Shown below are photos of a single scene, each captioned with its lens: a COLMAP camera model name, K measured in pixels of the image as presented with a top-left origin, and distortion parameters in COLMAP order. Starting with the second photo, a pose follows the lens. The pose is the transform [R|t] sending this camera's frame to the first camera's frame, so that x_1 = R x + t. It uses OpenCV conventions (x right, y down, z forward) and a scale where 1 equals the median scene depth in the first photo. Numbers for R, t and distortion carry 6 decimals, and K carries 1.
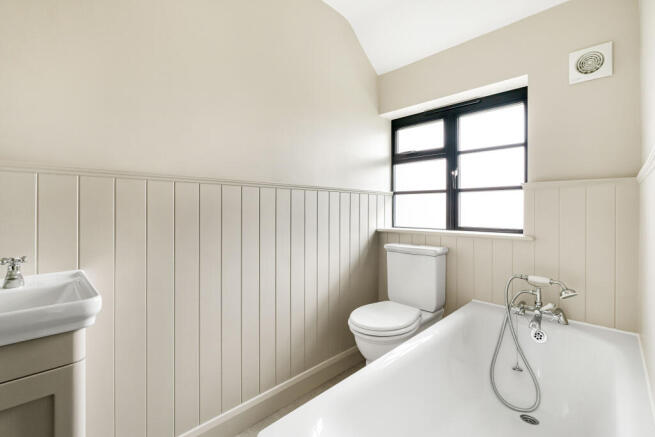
lens RADIAL K [[289.0, 0, 327.7], [0, 289.0, 214.3], [0, 0, 1]] dist [0.003653, -0.000250]
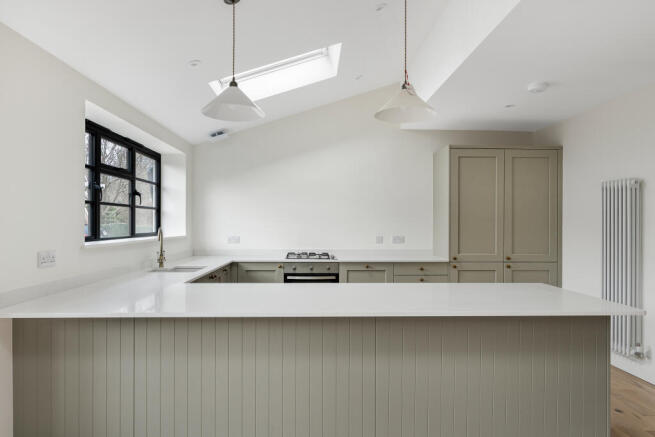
lens RADIAL K [[402.4, 0, 324.4], [0, 402.4, 220.0], [0, 0, 1]] dist [-0.003323, -0.000245]
pose [[-0.715304, -0.001438, 0.698812, -1.470652], [-0.002406, 0.999997, -0.000405, -0.021733], [-0.698810, -0.001971, -0.715305, 1.716867]]
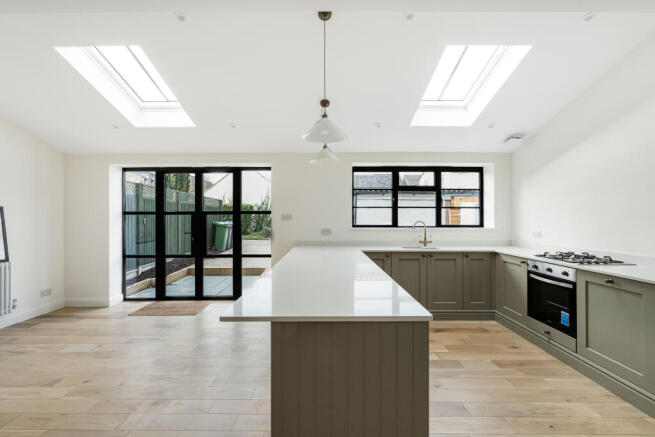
lens RADIAL K [[289.0, 0, 325.1], [0, 289.0, 216.6], [0, 0, 1]] dist [0.003653, -0.000250]
pose [[0.711732, -0.000870, 0.702450, -1.603446], [0.005310, 0.999977, -0.004141, -0.013154], [-0.702431, 0.006677, 0.711721, 0.107448]]
